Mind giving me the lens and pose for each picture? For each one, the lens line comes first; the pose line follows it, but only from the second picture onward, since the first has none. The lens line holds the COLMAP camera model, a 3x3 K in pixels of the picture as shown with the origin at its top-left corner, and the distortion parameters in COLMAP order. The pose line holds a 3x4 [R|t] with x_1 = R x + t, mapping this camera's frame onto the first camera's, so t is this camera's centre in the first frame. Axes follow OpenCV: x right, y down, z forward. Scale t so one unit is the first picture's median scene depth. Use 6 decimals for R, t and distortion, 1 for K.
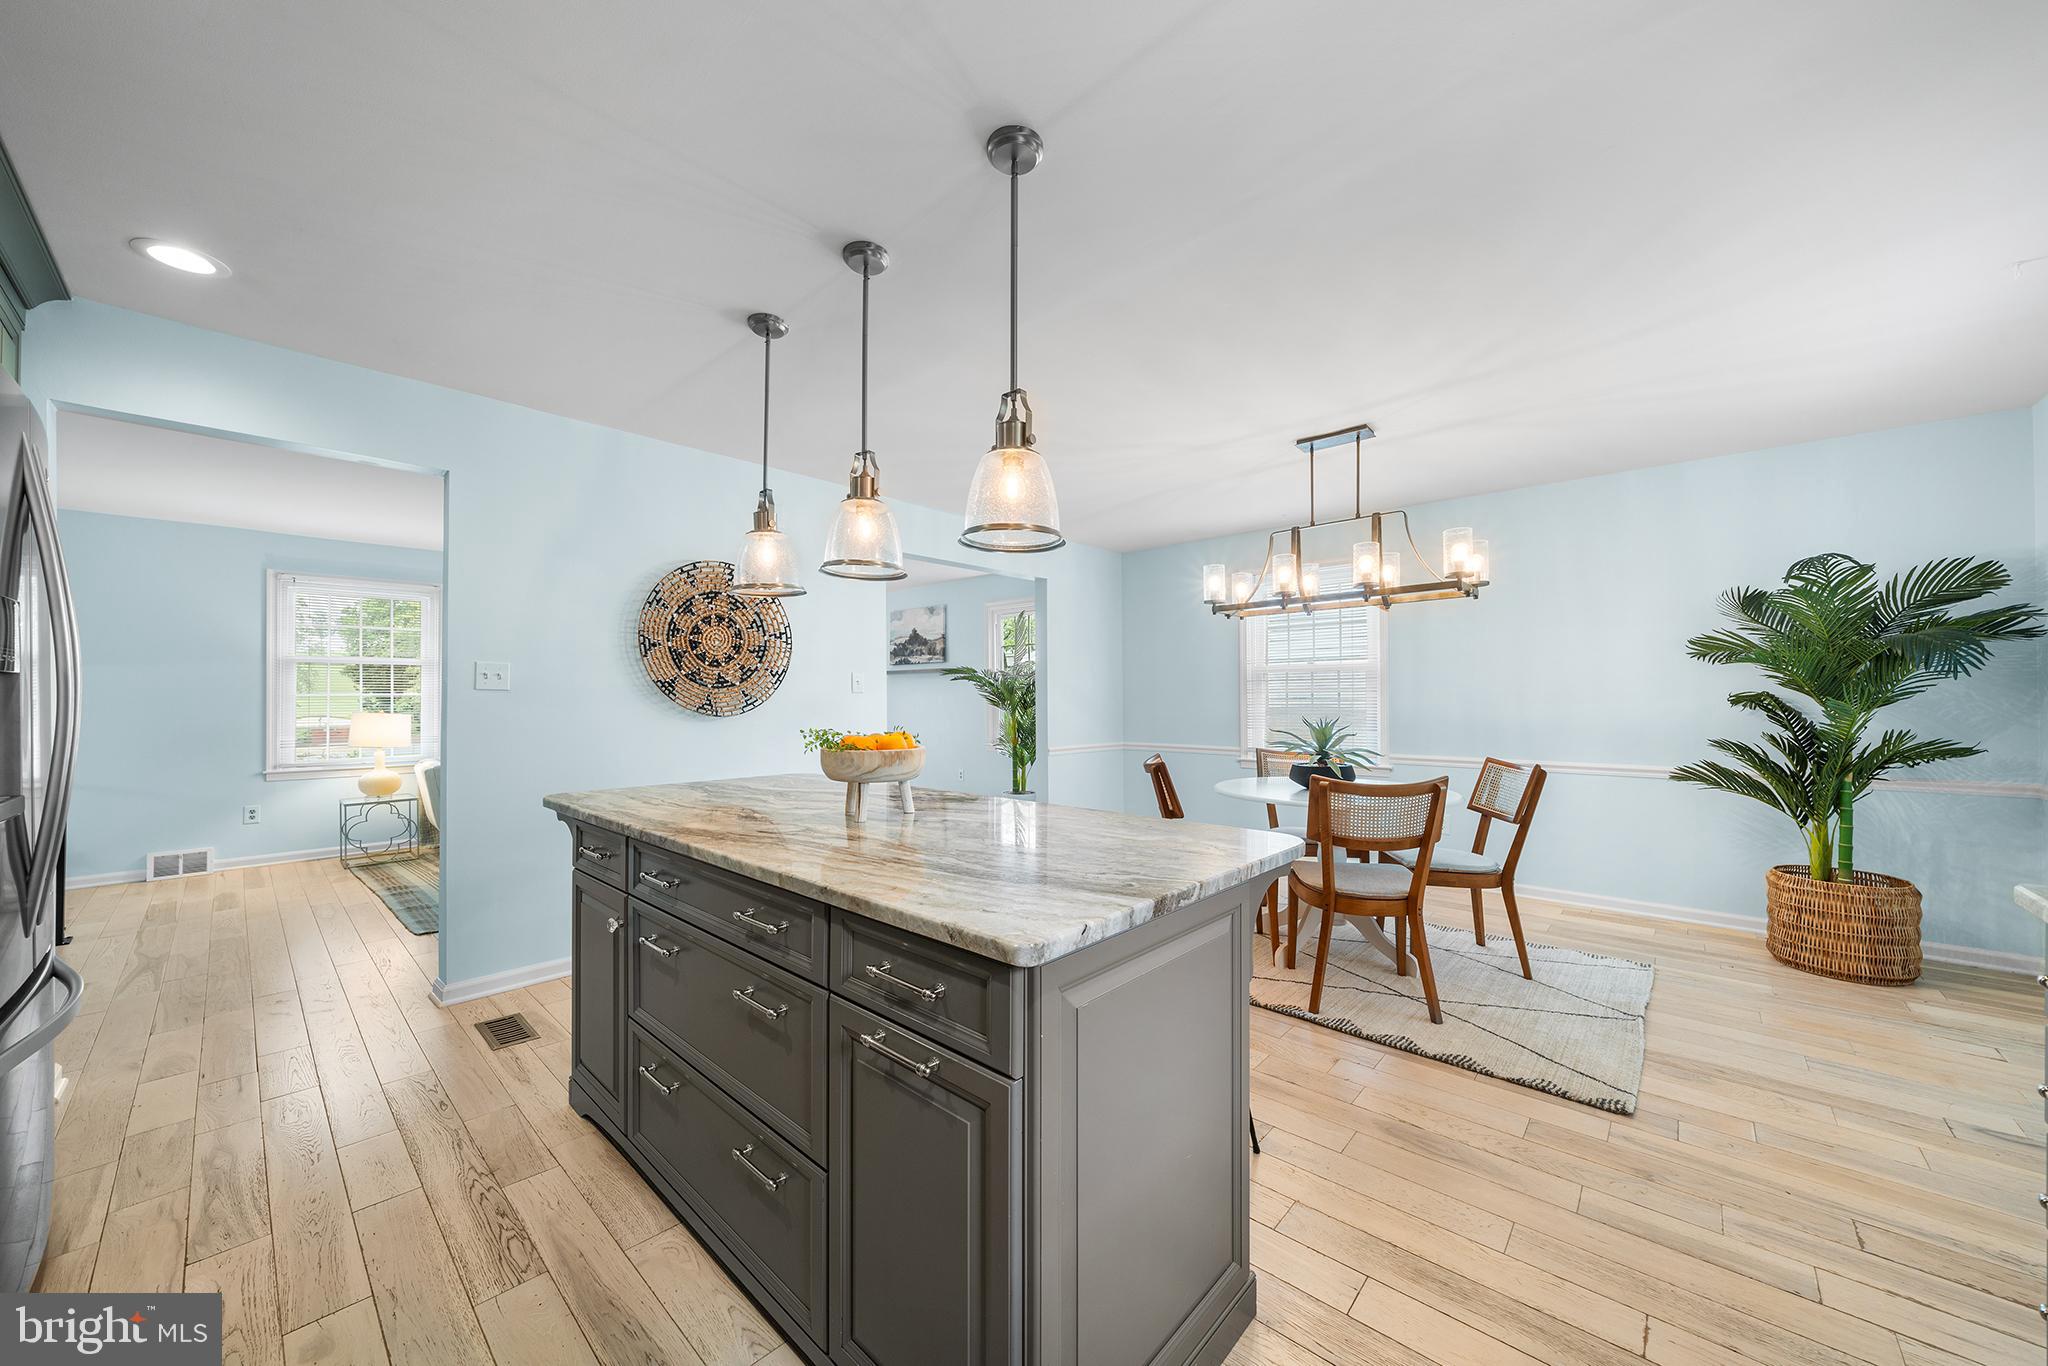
lens RADIAL K [[737.3, 0, 1024.0], [0, 737.3, 683.0], [0, 0, 1]] dist [0.000140, -0.000011]
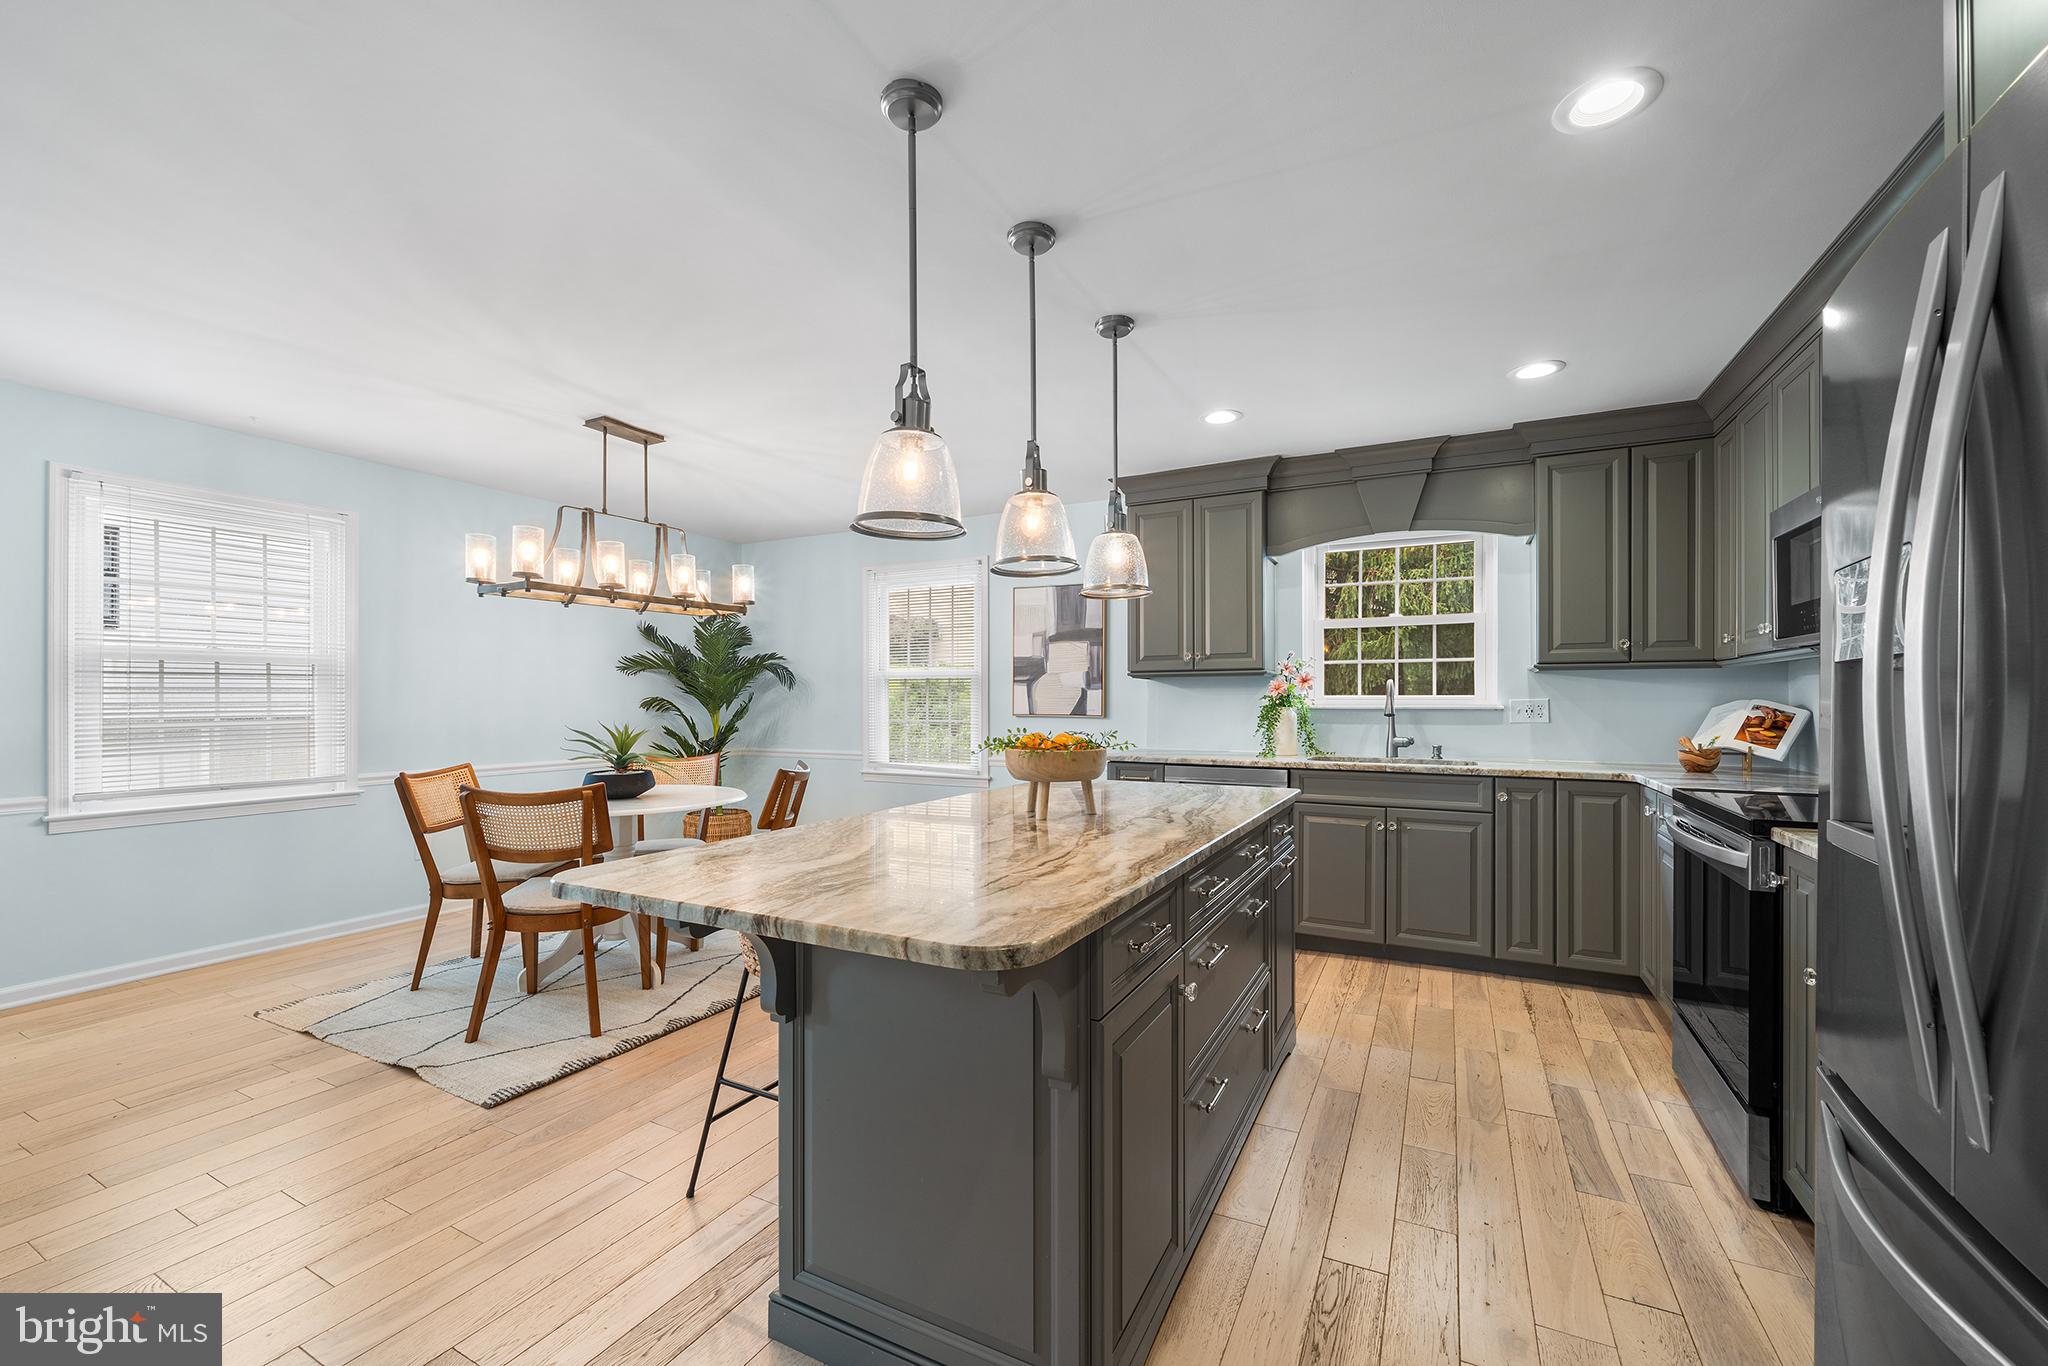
lens RADIAL K [[830.0, 0, 1019.0], [0, 830.0, 700.2], [0, 0, 1]] dist [-0.000351, -0.000196]
pose [[-0.263608, 0.001584, 0.964629, -1.231137], [-0.015953, 0.999855, -0.006001, 0.026559], [-0.964498, -0.016971, -0.263544, 1.288319]]
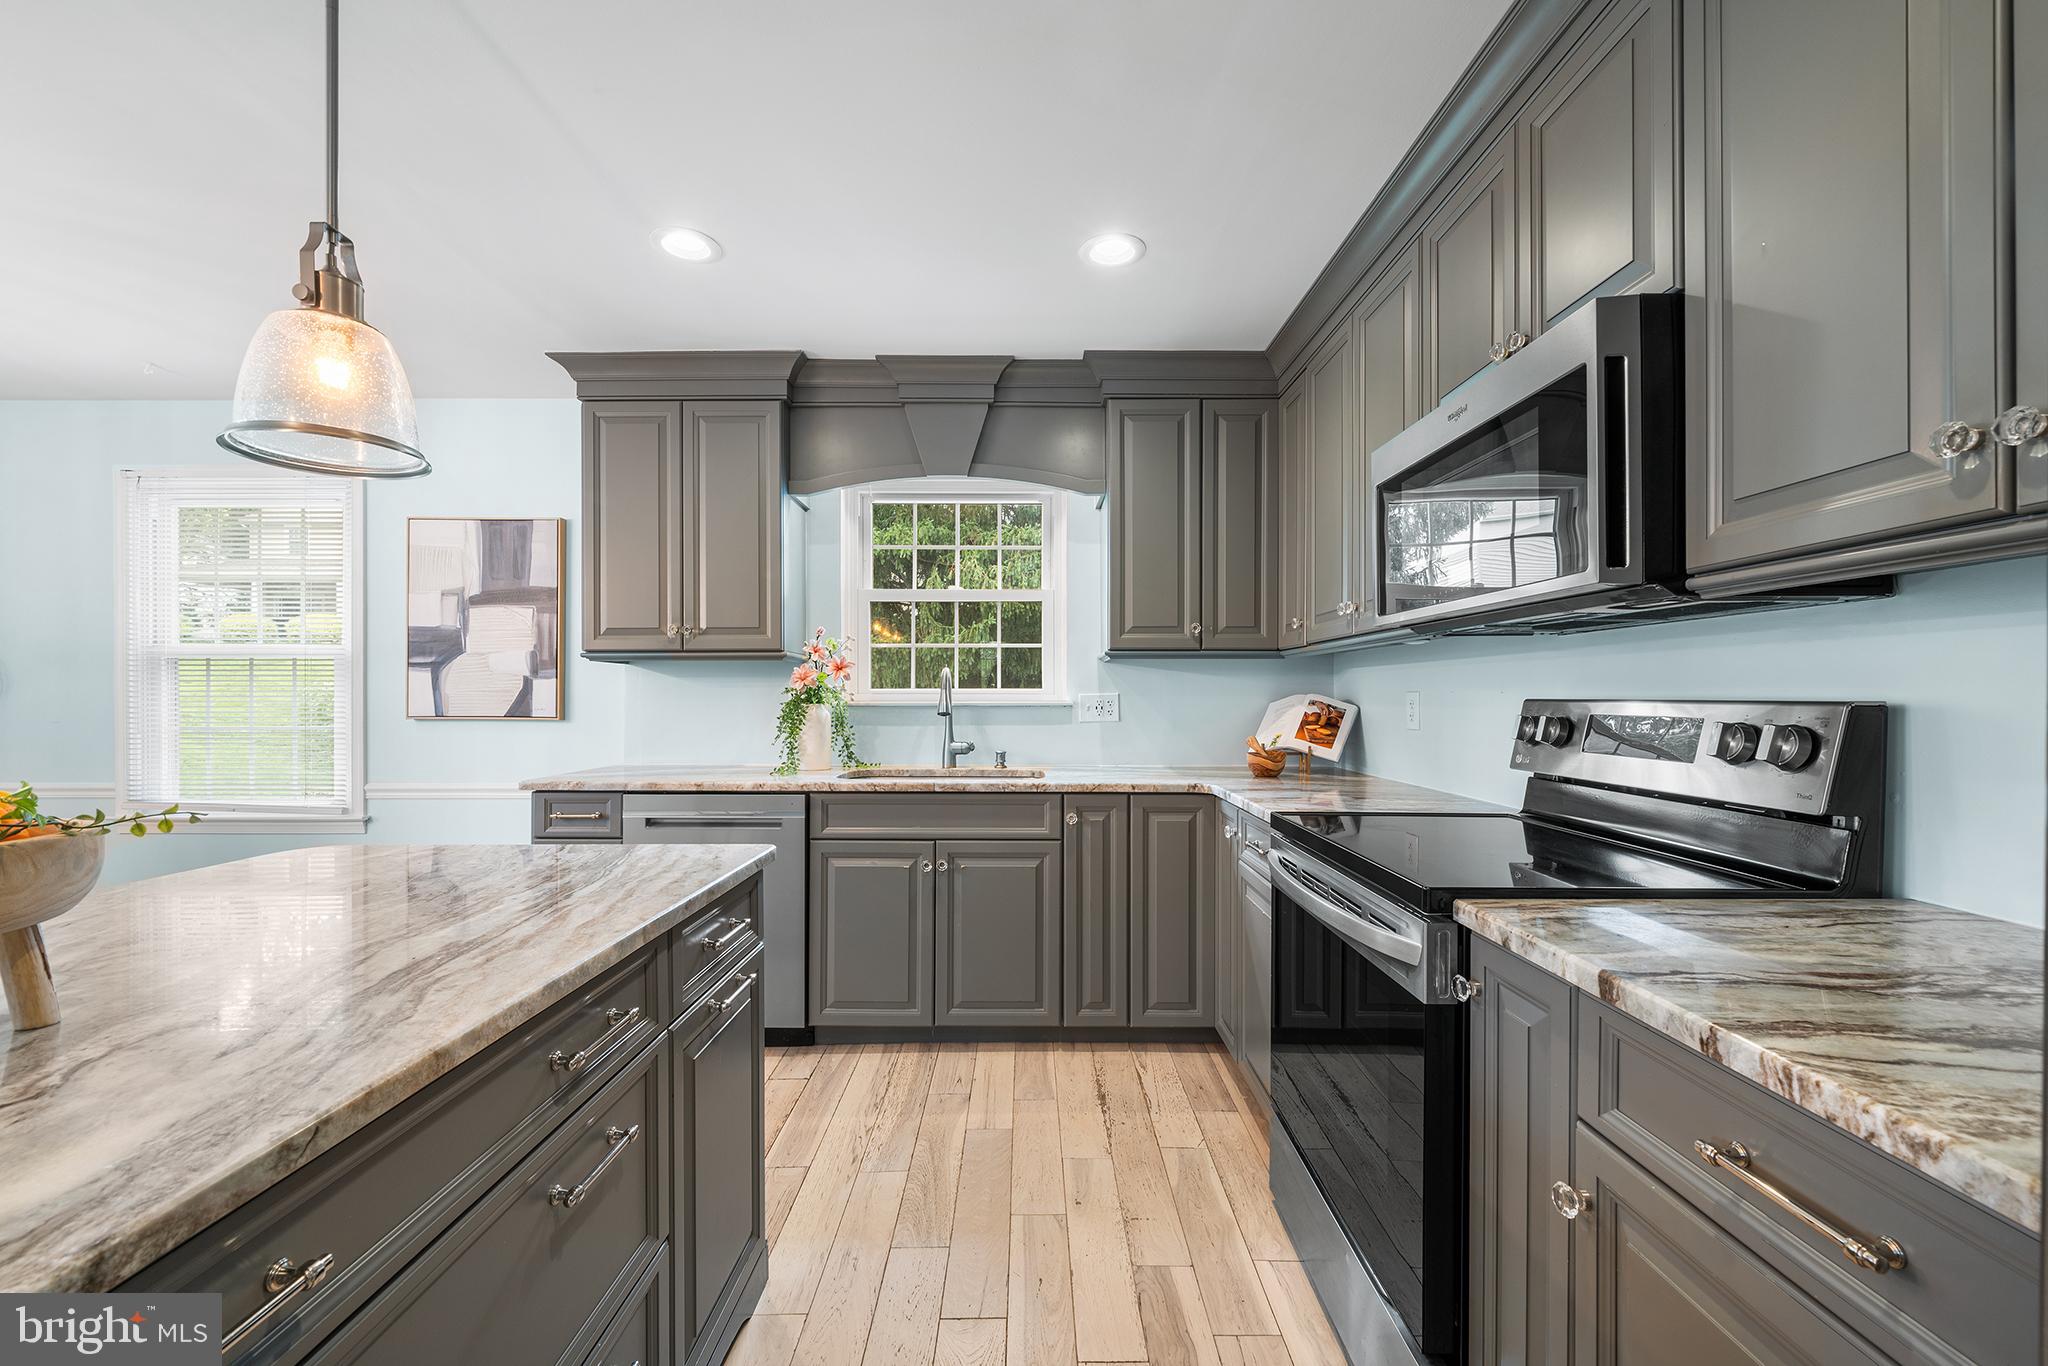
lens RADIAL K [[830.0, 0, 1019.0], [0, 830.0, 700.2], [0, 0, 1]] dist [-0.000351, -0.000196]
pose [[-0.669296, -0.002886, 0.742990, -0.973743], [-0.012147, 0.999901, -0.007058, 0.022845], [-0.742897, -0.013749, -0.669265, 1.029389]]
